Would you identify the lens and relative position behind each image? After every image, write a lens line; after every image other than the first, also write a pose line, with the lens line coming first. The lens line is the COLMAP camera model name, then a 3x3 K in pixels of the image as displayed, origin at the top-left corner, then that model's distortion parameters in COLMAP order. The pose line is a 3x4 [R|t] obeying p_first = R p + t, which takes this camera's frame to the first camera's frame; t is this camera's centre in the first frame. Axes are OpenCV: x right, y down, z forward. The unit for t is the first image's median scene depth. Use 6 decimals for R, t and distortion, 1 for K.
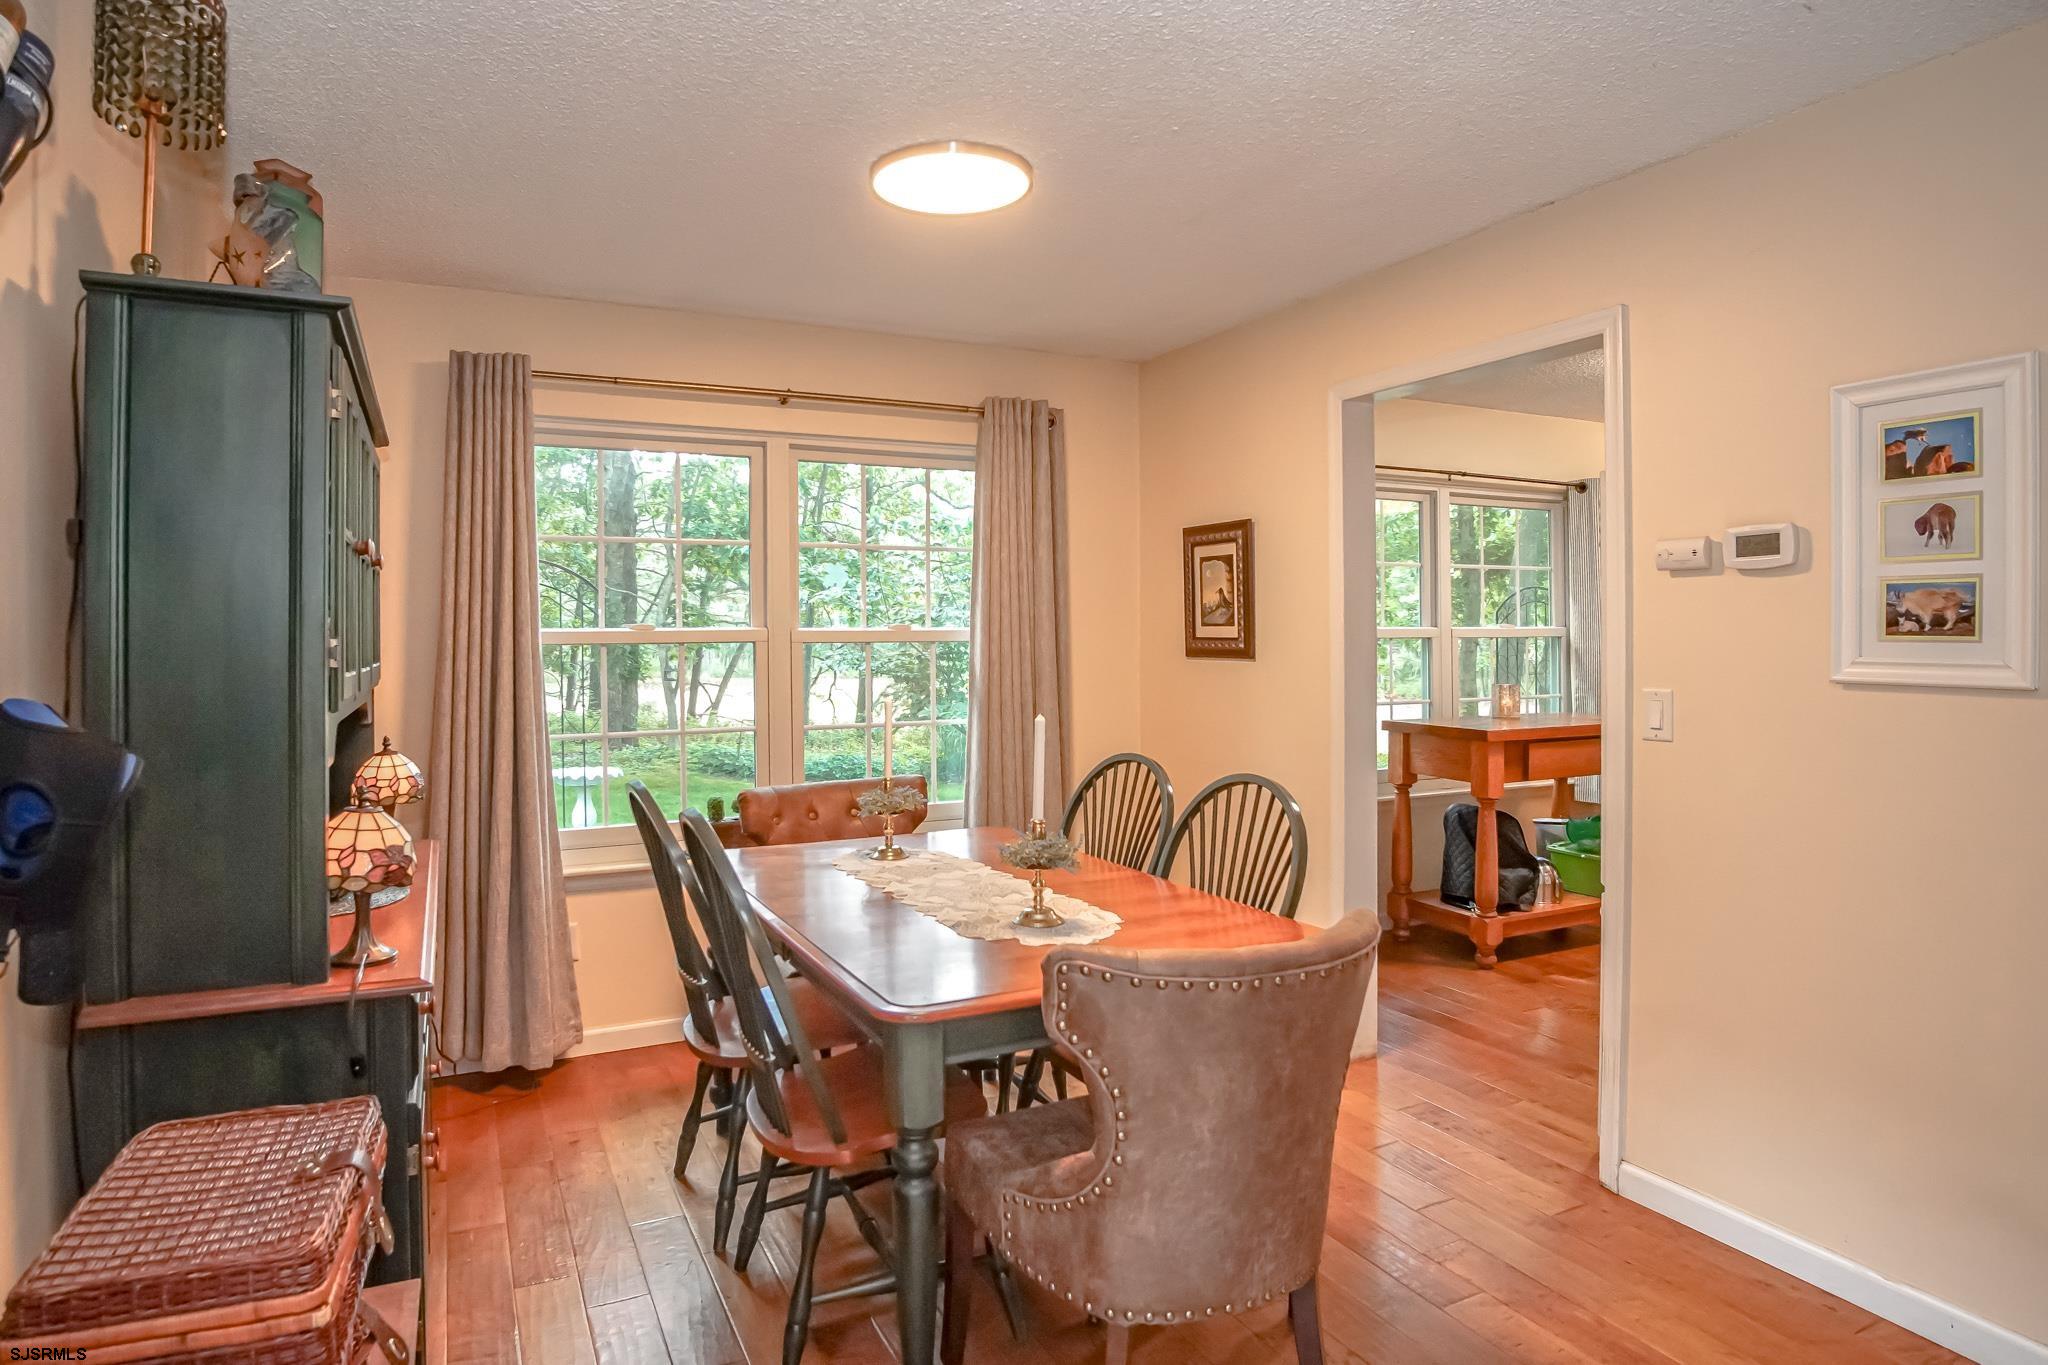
lens RADIAL K [[1131.5, 0, 1020.5], [0, 1131.5, 639.2], [0, 0, 1]] dist [-0.064614, 0.012108]
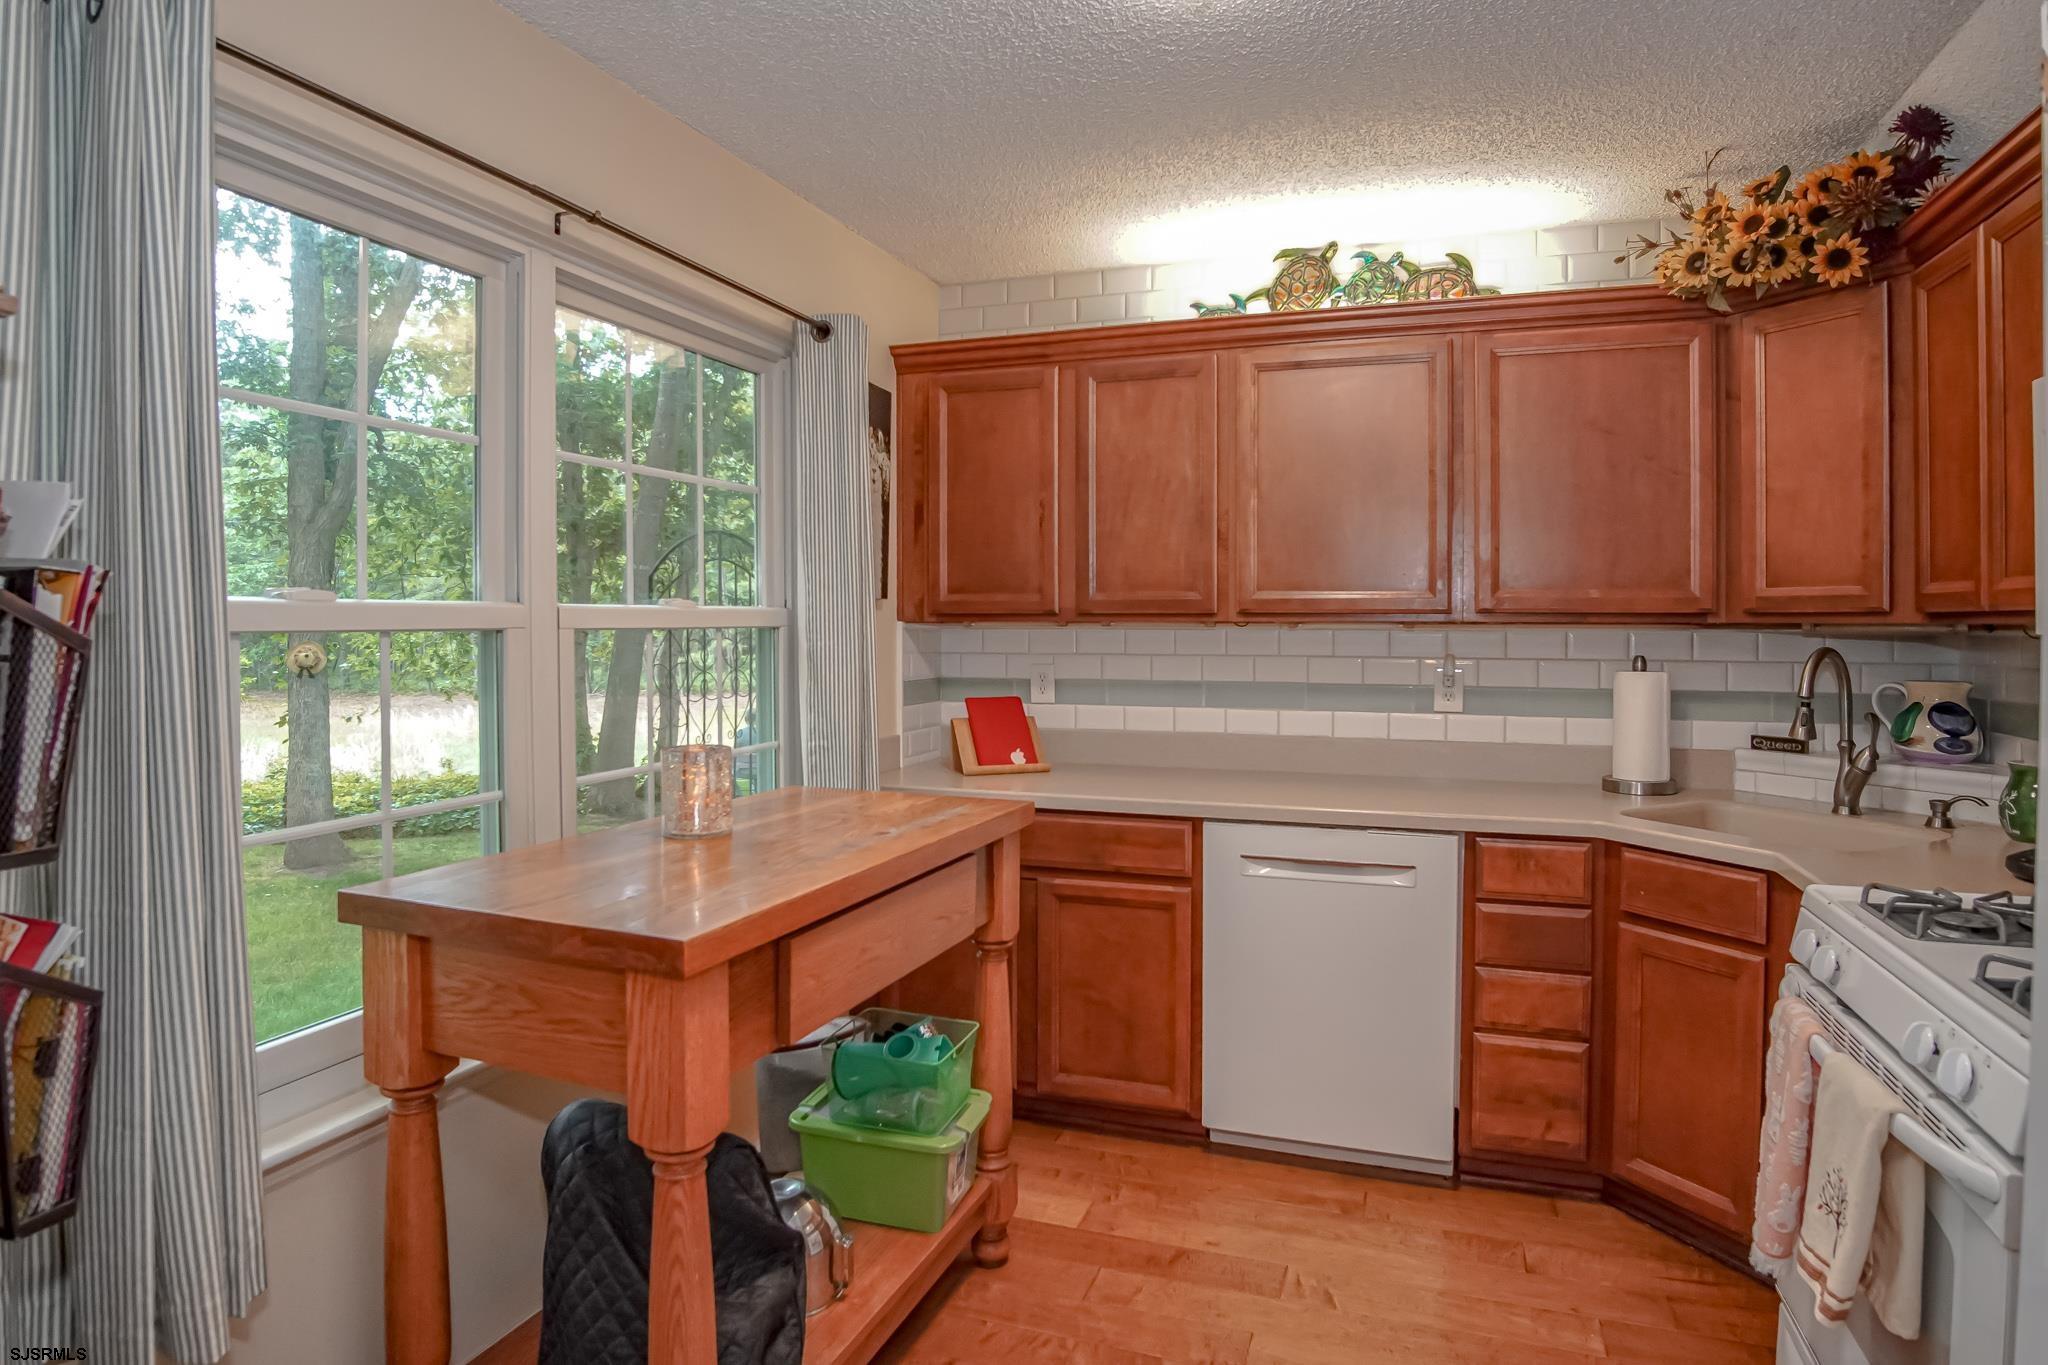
lens RADIAL K [[1162.4, 0, 1022.6], [0, 1162.4, 632.3], [0, 0, 1]] dist [-0.058876, 0.012913]
pose [[0.729698, -0.002940, 0.683763, 0.446878], [-0.001859, 0.999979, 0.006284, -0.006913], [-0.683767, -0.005857, 0.729677, 1.165237]]
